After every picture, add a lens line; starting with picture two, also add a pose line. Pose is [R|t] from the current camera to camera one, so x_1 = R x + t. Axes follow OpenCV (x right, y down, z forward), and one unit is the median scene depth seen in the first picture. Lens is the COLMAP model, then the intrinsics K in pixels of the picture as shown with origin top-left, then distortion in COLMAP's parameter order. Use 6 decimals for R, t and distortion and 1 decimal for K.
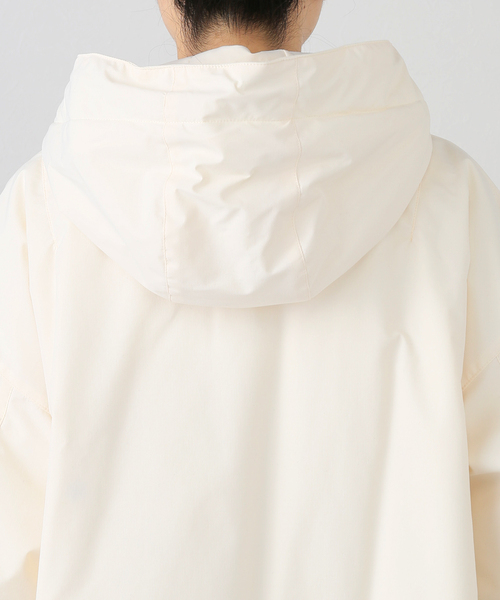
lens RADIAL K [[1243.4, 0, 250.8], [0, 1243.4, 299.8], [0, 0, 1]] dist [-0.104495, 0.000000]
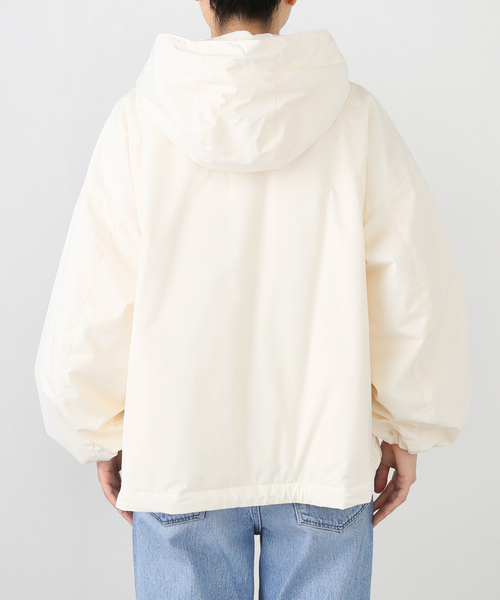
lens RADIAL K [[937.0, 0, 249.4], [0, 937.0, 300.2], [0, 0, 1]] dist [-0.171352, 0.000000]
pose [[0.999846, 0.012987, 0.011774, -0.014701], [-0.013982, 0.995952, 0.088798, 0.073806], [-0.010573, -0.088949, 0.995980, -0.414062]]
